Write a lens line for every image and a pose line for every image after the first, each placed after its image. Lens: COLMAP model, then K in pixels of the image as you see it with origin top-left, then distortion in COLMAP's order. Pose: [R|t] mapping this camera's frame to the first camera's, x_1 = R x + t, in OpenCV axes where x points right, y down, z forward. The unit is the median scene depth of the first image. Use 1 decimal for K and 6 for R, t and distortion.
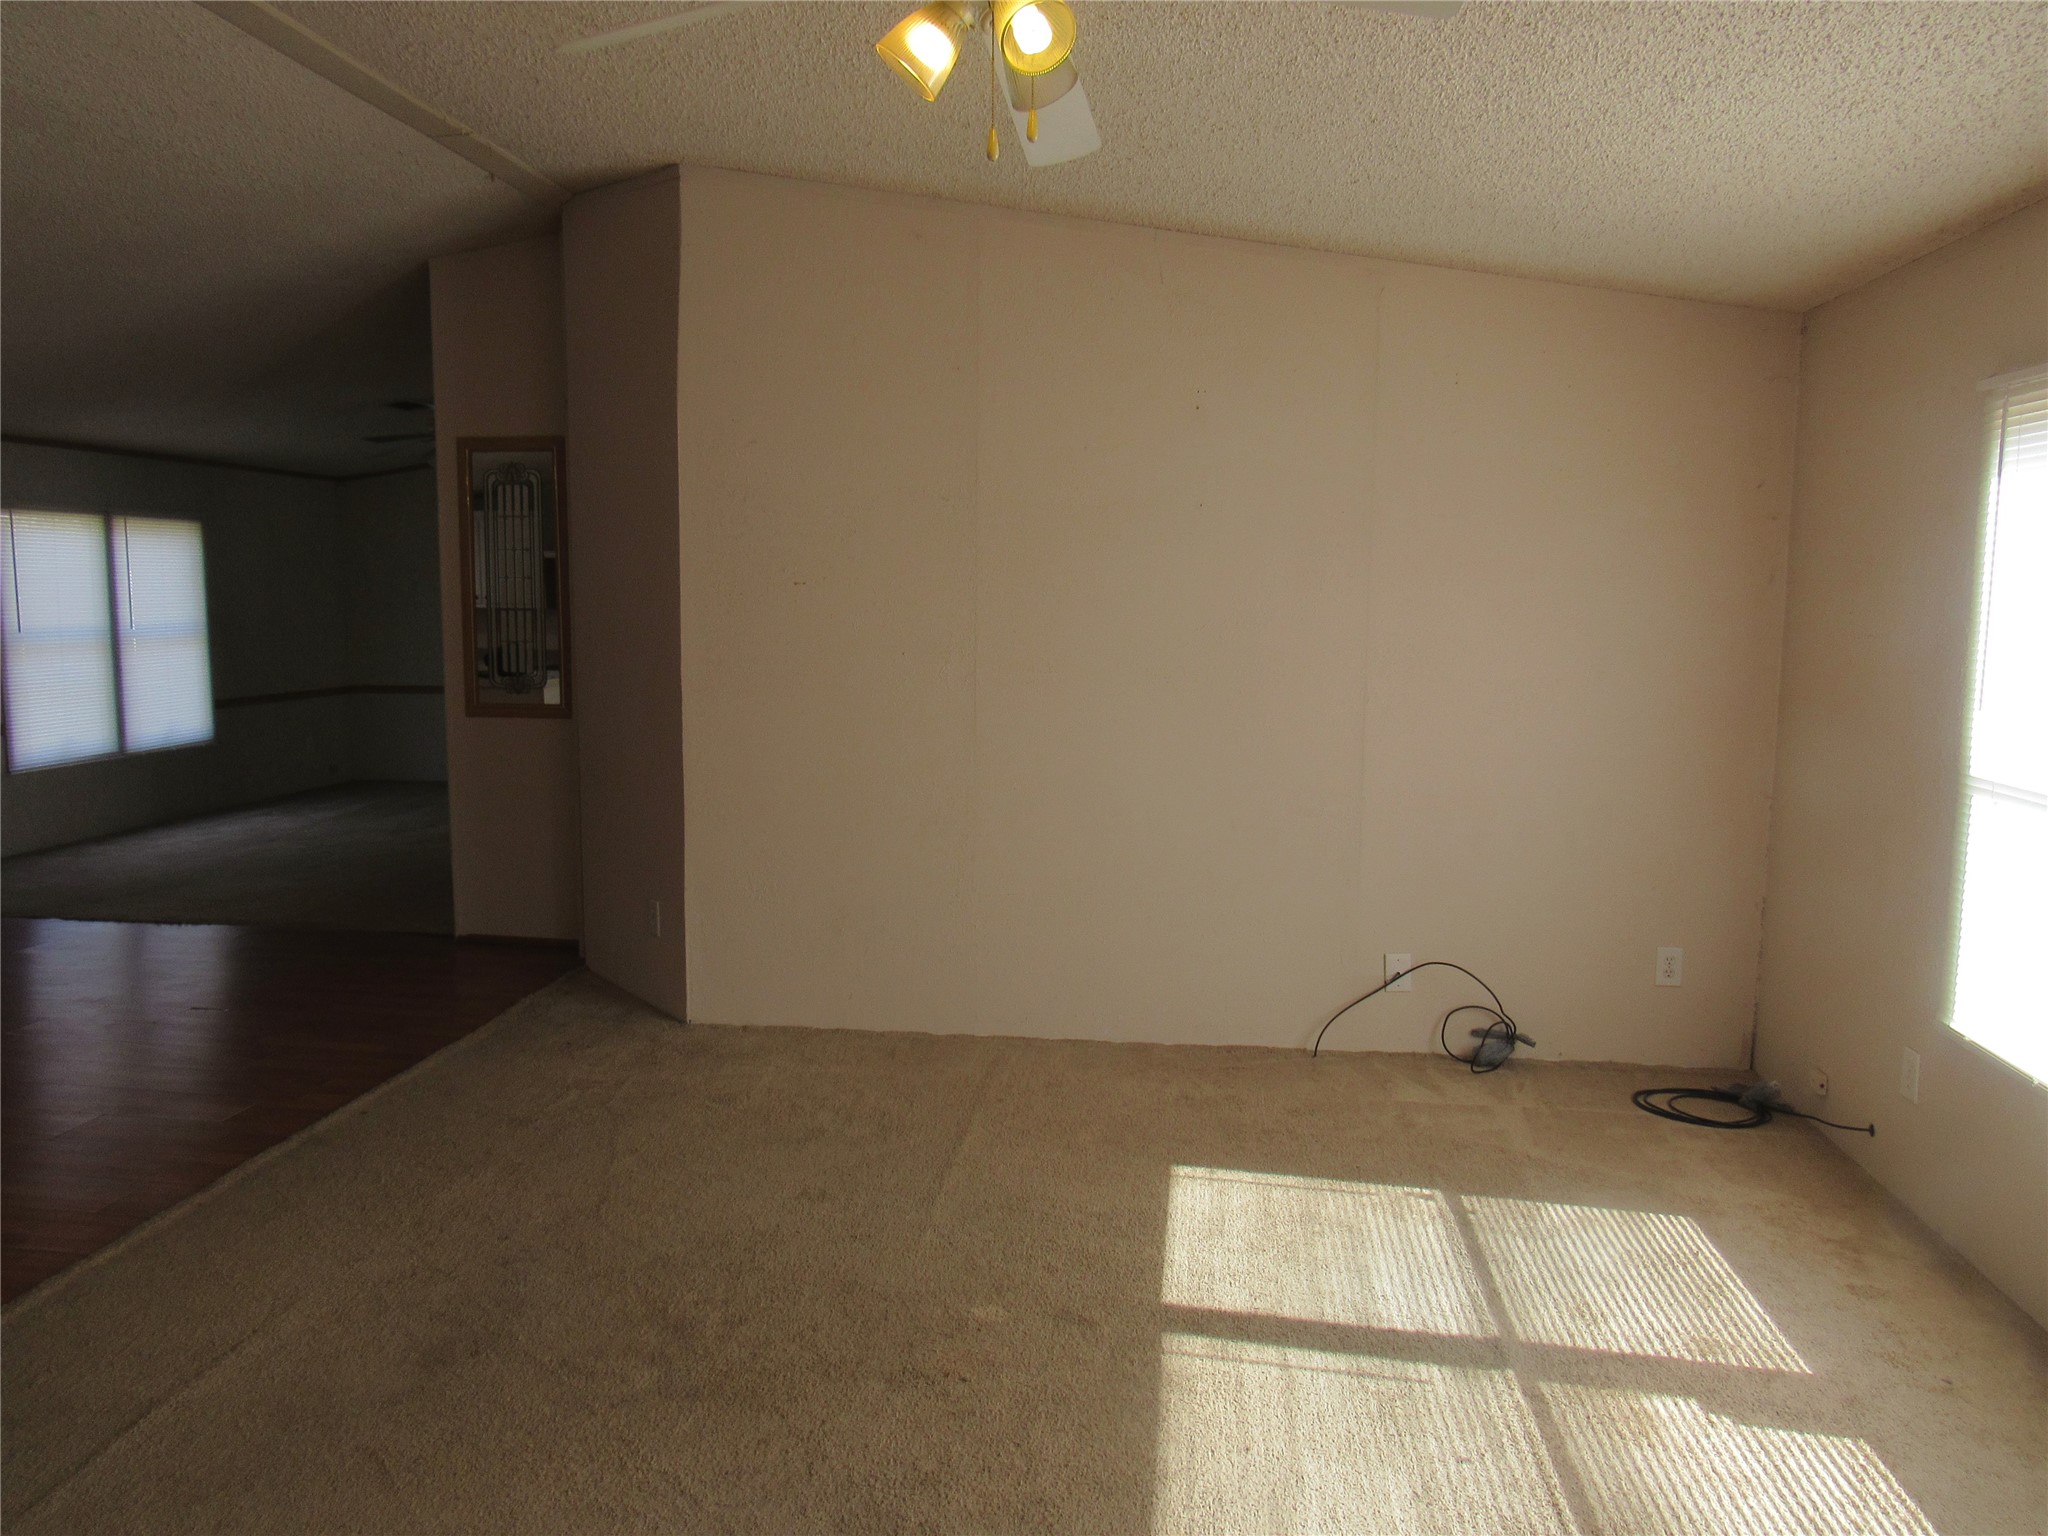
lens RADIAL K [[1458.3, 0, 1024.0], [0, 1458.3, 768.0], [0, 0, 1]] dist [-0.031907, 0.007923]
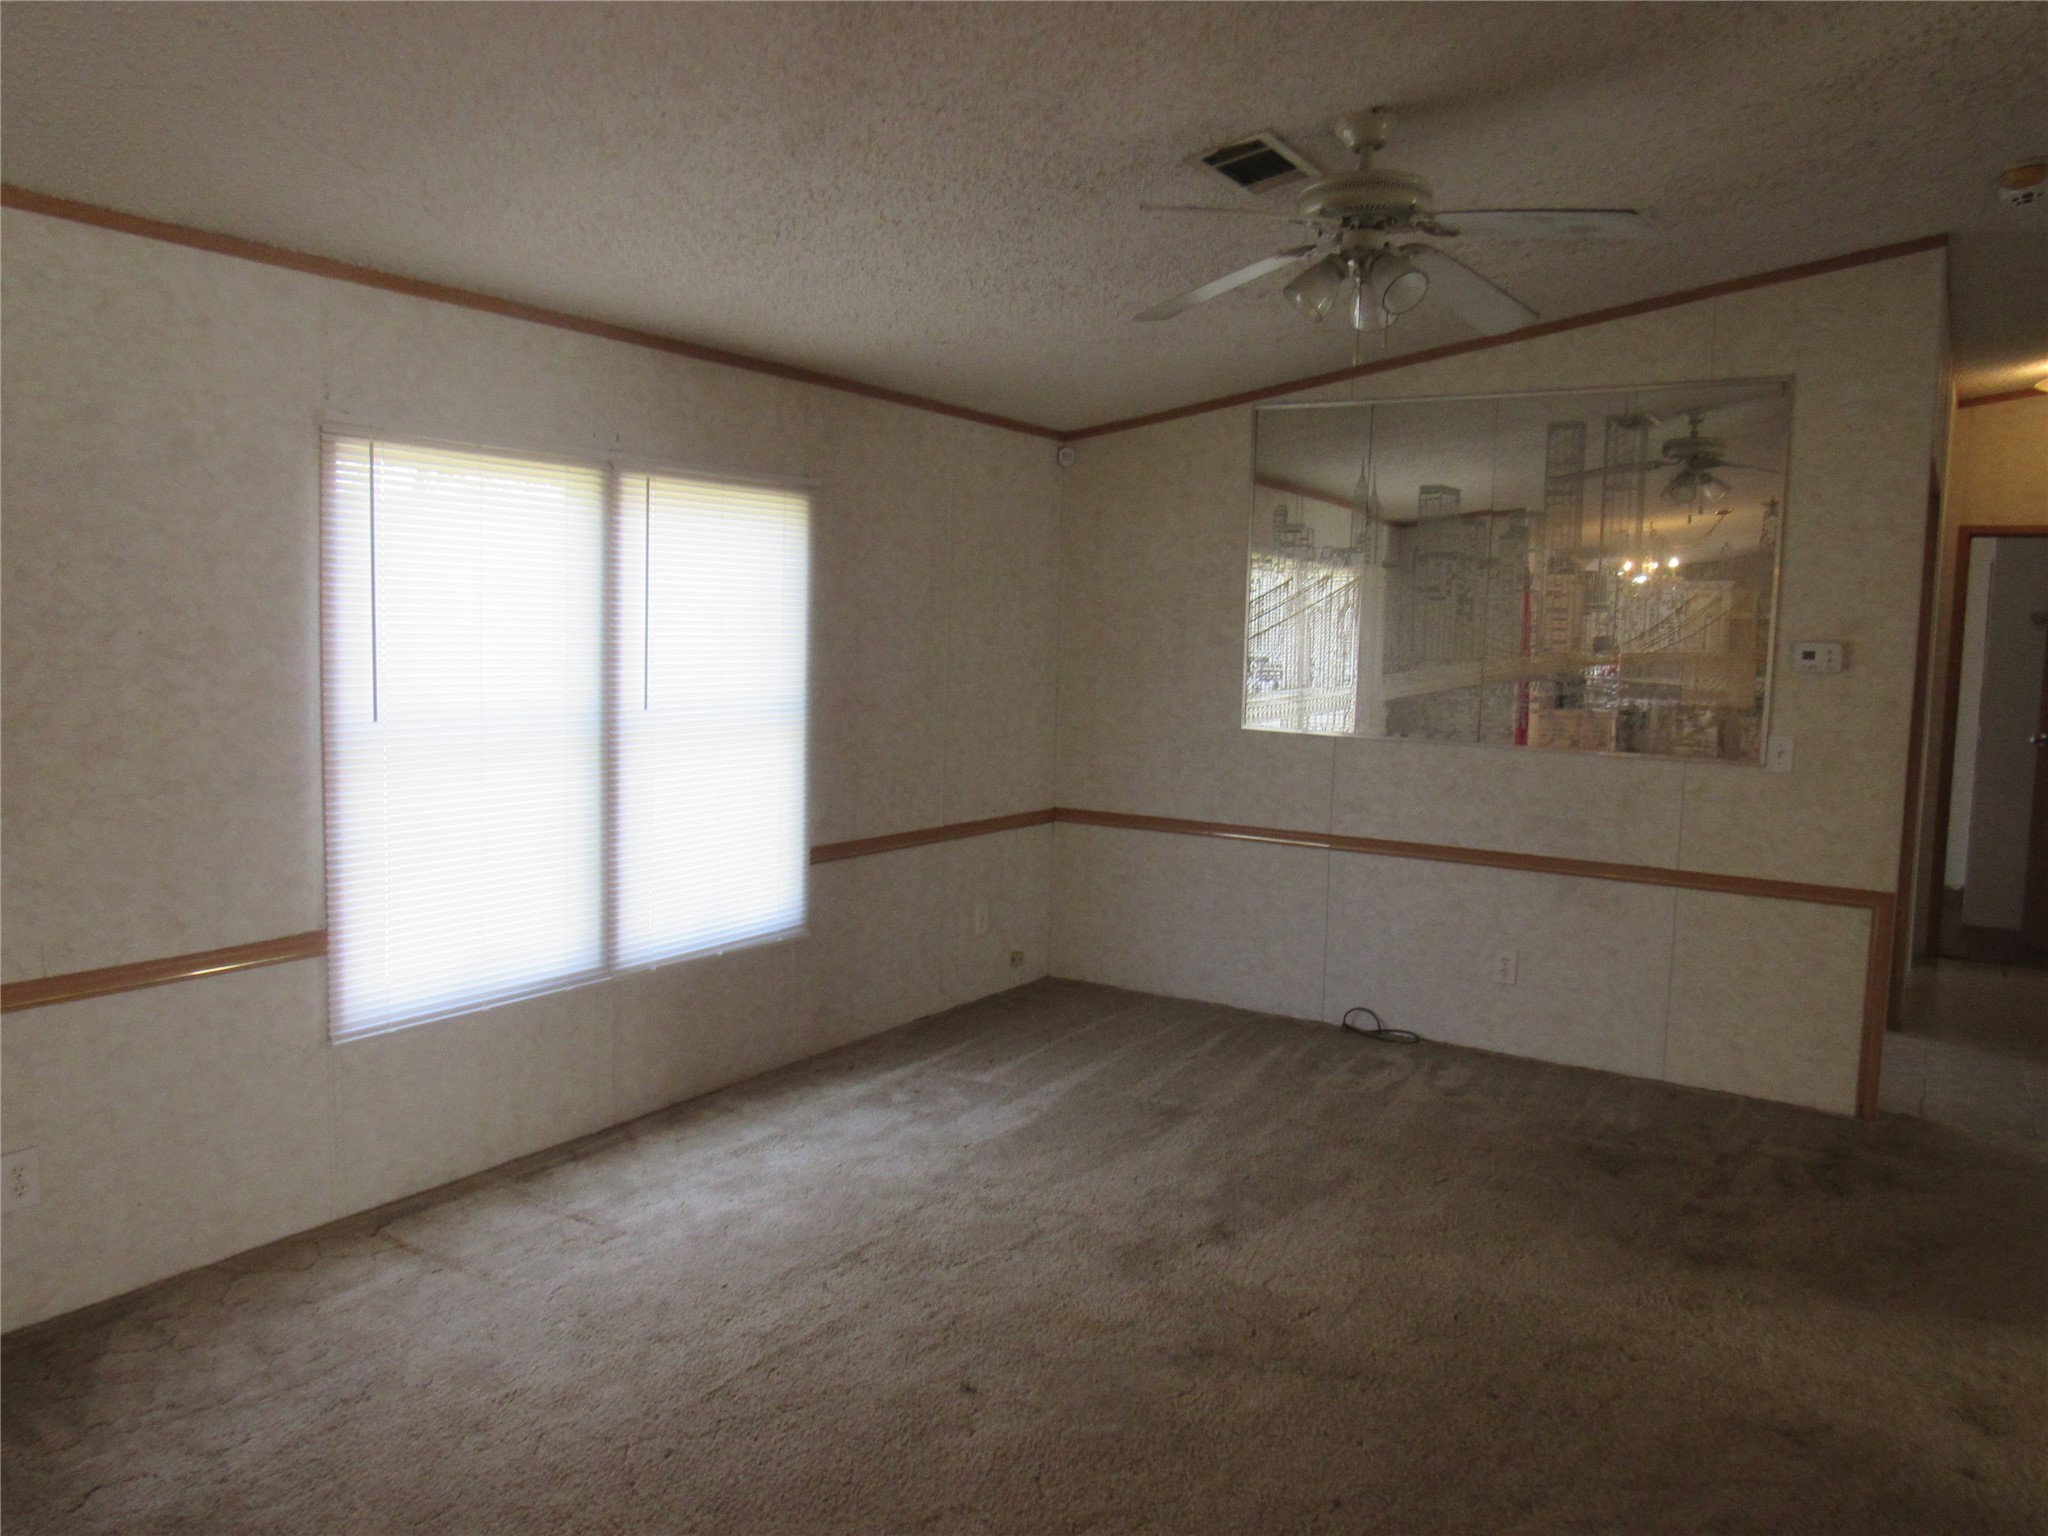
lens RADIAL K [[1458.3, 0, 1024.0], [0, 1458.3, 768.0], [0, 0, 1]] dist [-0.031907, 0.007923]
pose [[0.900174, 0.057665, -0.431695, -0.294152], [-0.071523, 0.997312, -0.015921, -0.077453], [0.429617, 0.045208, 0.901879, 0.611124]]
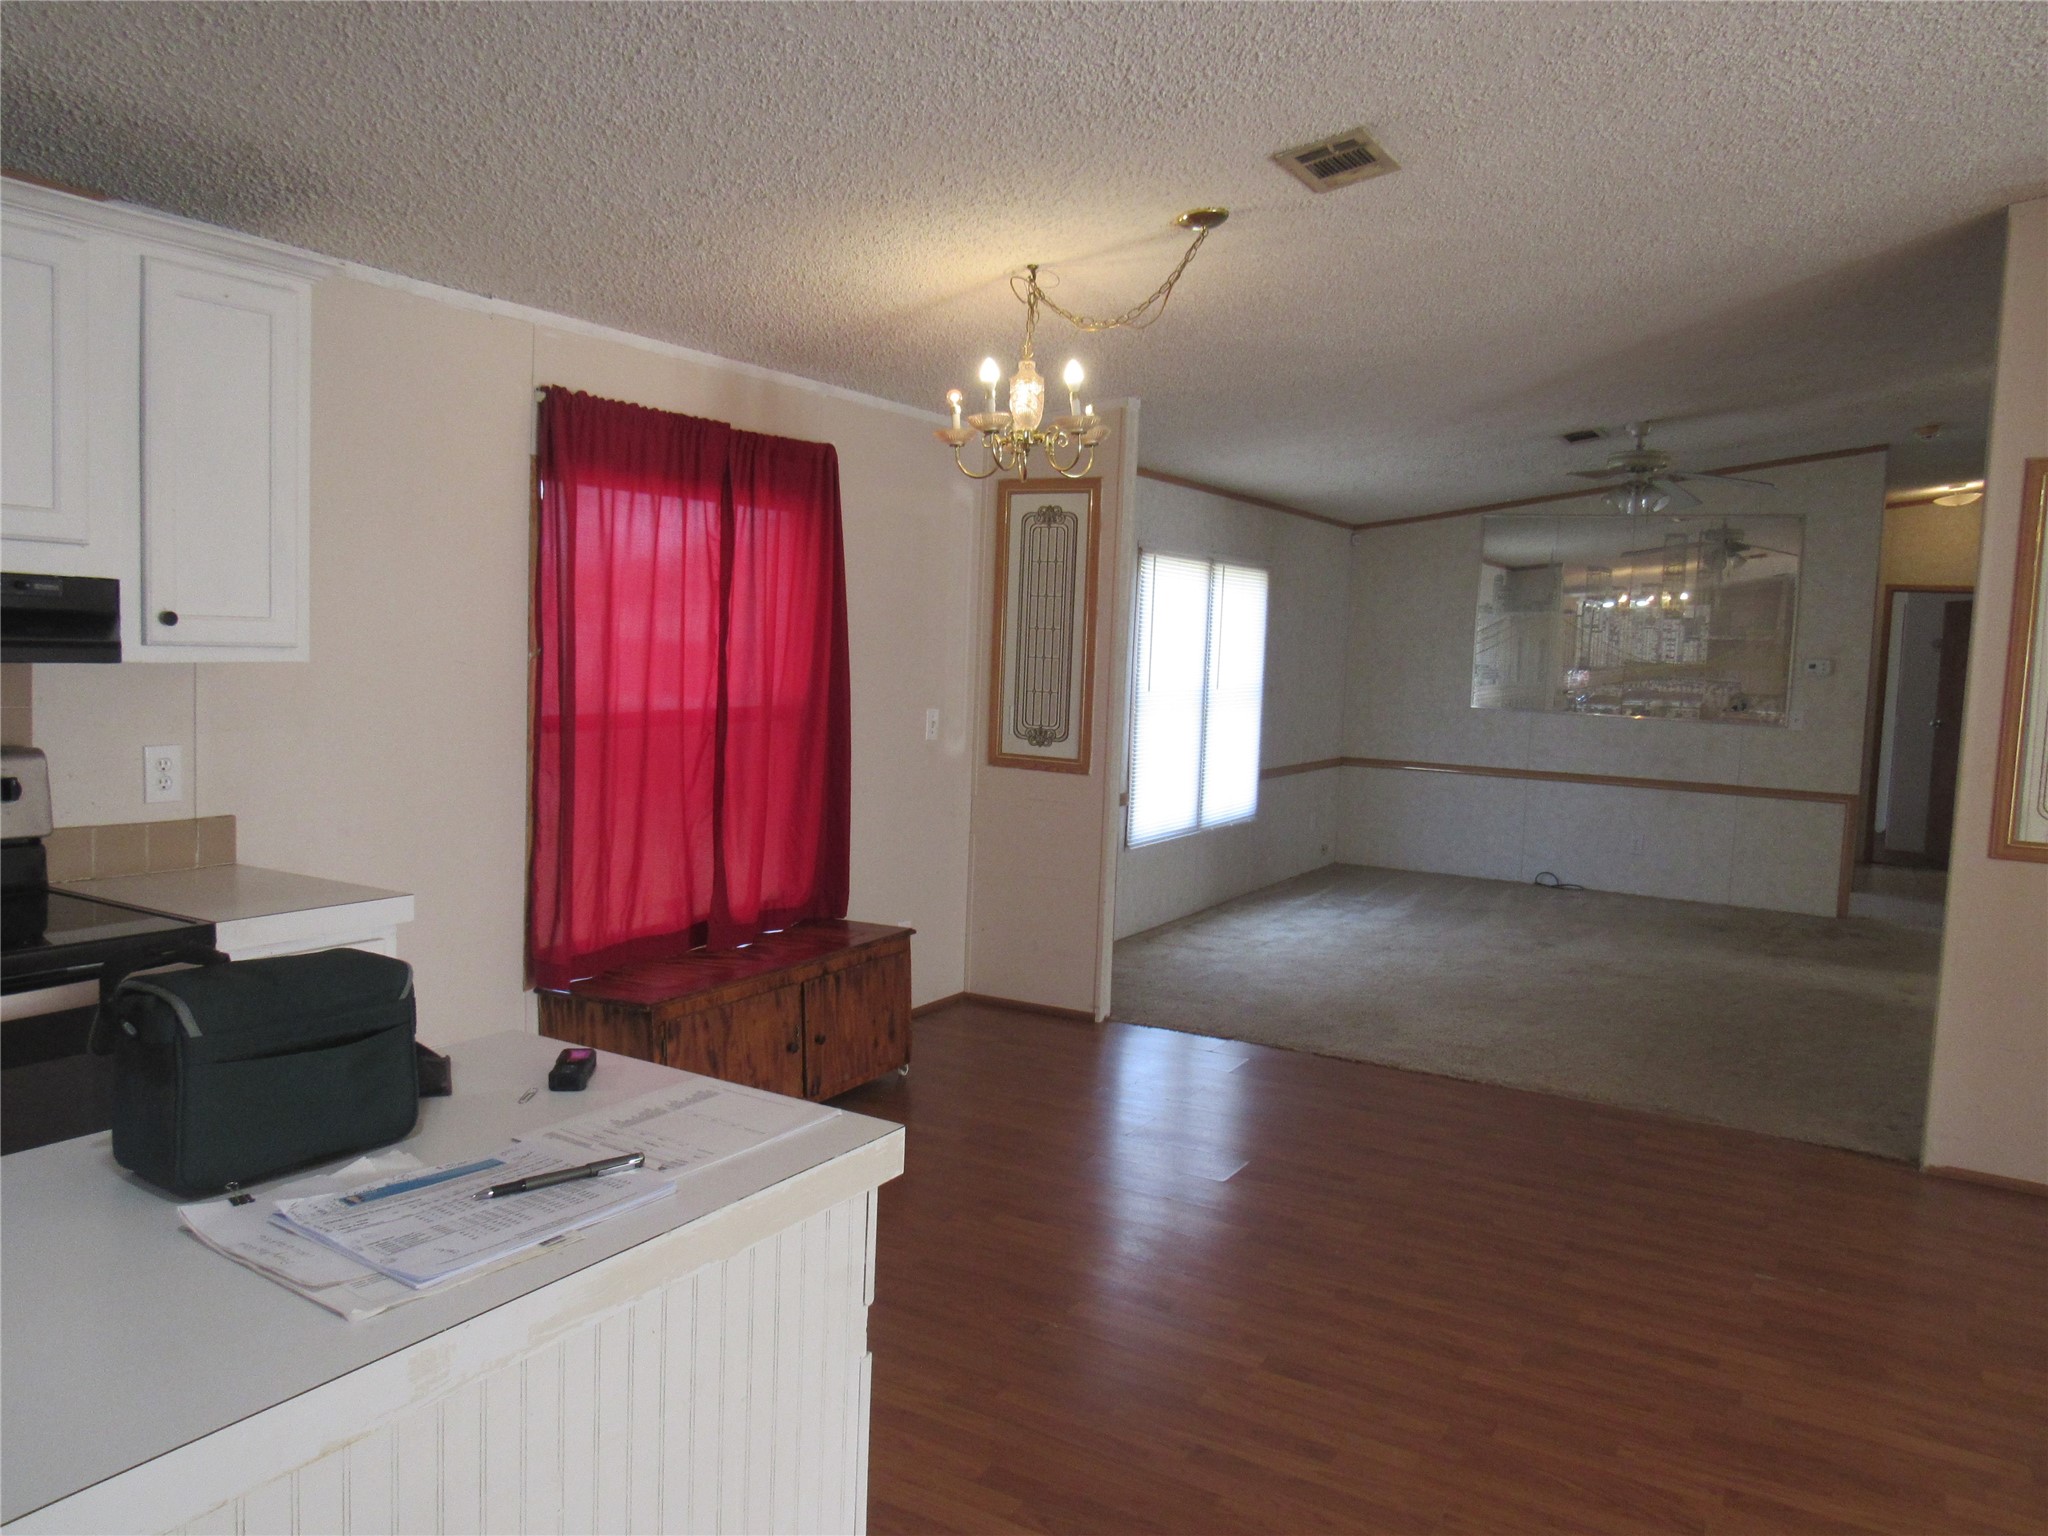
lens RADIAL K [[1458.3, 0, 1024.0], [0, 1458.3, 768.0], [0, 0, 1]] dist [-0.031907, 0.007923]
pose [[0.919700, 0.061492, -0.387775, -0.370777], [-0.076074, 0.996852, -0.022350, -0.018906], [0.385180, 0.050055, 0.921483, 0.125885]]
